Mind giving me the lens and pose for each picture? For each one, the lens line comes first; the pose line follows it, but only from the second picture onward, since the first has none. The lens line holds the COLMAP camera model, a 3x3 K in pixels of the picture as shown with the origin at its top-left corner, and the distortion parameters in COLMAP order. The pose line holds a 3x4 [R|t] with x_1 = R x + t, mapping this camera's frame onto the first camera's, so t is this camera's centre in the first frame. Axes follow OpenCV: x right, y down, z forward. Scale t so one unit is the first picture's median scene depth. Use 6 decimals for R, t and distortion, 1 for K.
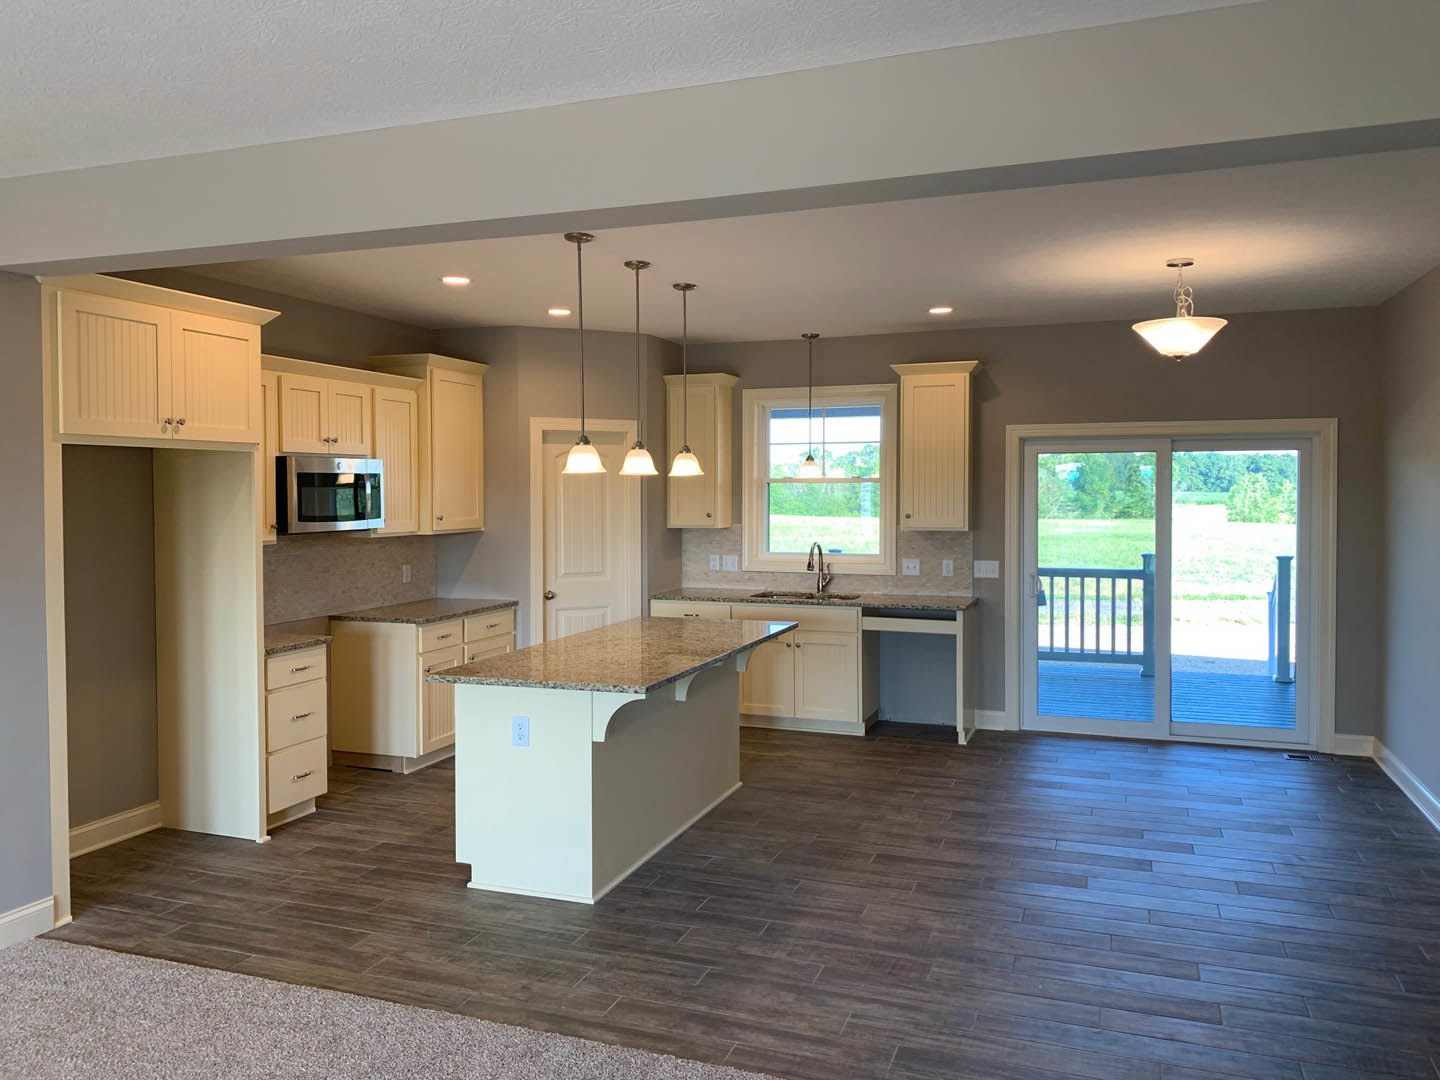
lens RADIAL K [[1116.7, 0, 711.5], [0, 1116.7, 530.6], [0, 0, 1]] dist [0.031122, -0.030405]
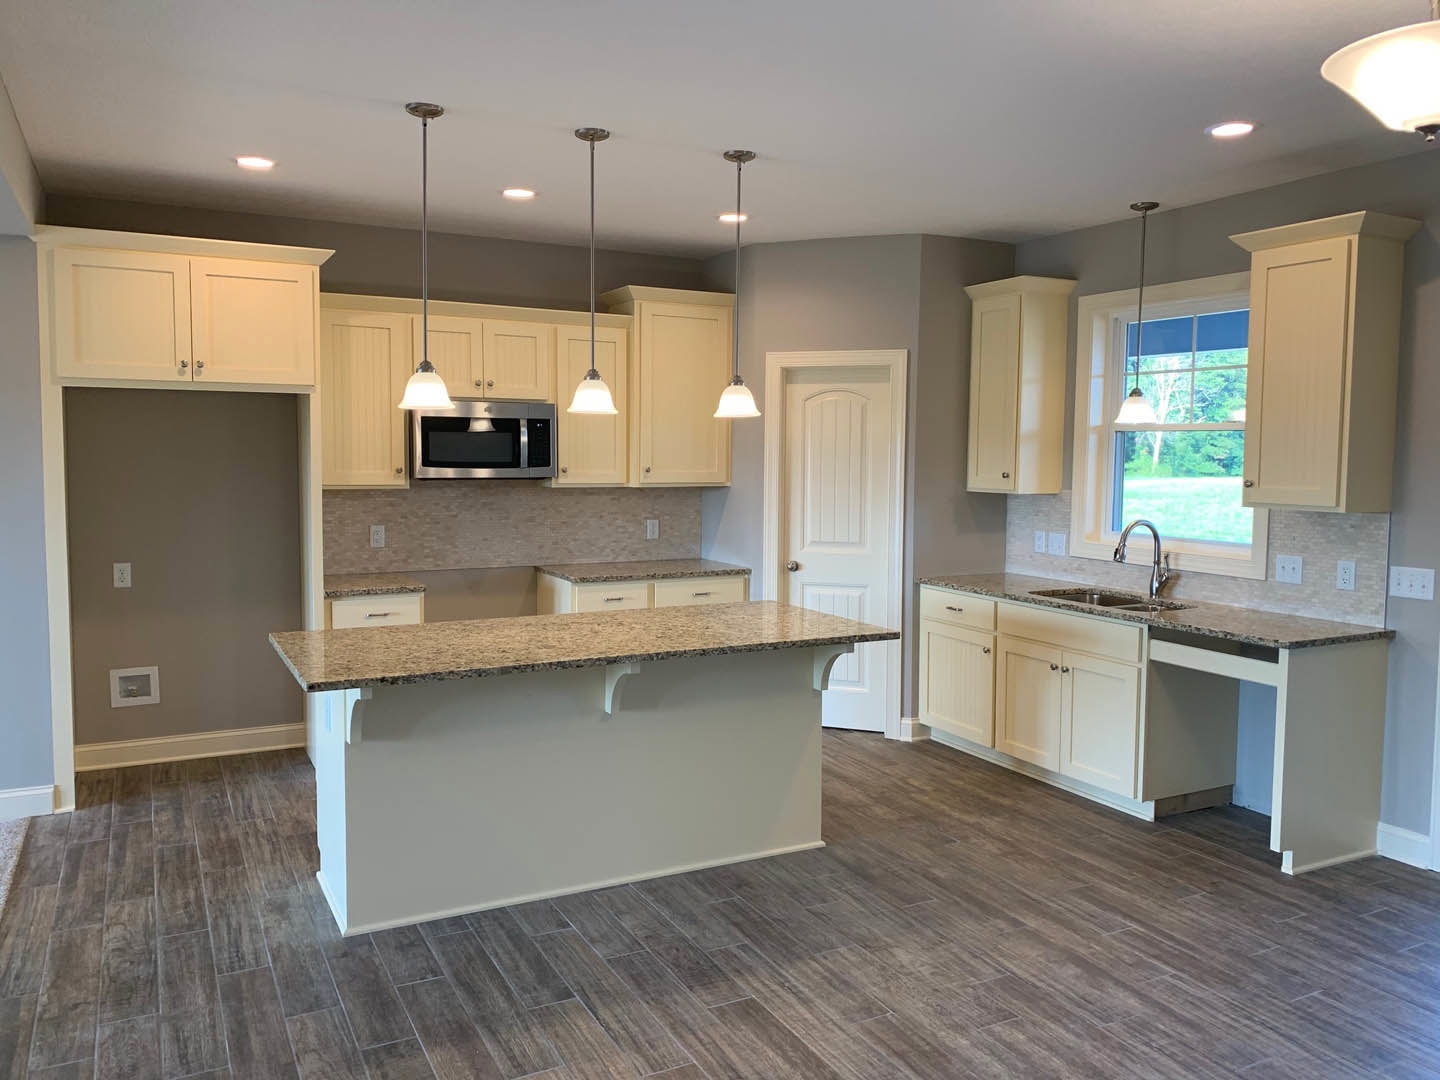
lens RADIAL K [[1116.7, 0, 718.0], [0, 1116.7, 535.1], [0, 0, 1]] dist [0.031122, -0.030405]
pose [[0.736176, 0.062367, -0.673910, 0.464764], [-0.036246, 0.997949, 0.052760, -0.008650], [0.675819, -0.014414, 0.736927, 0.434714]]
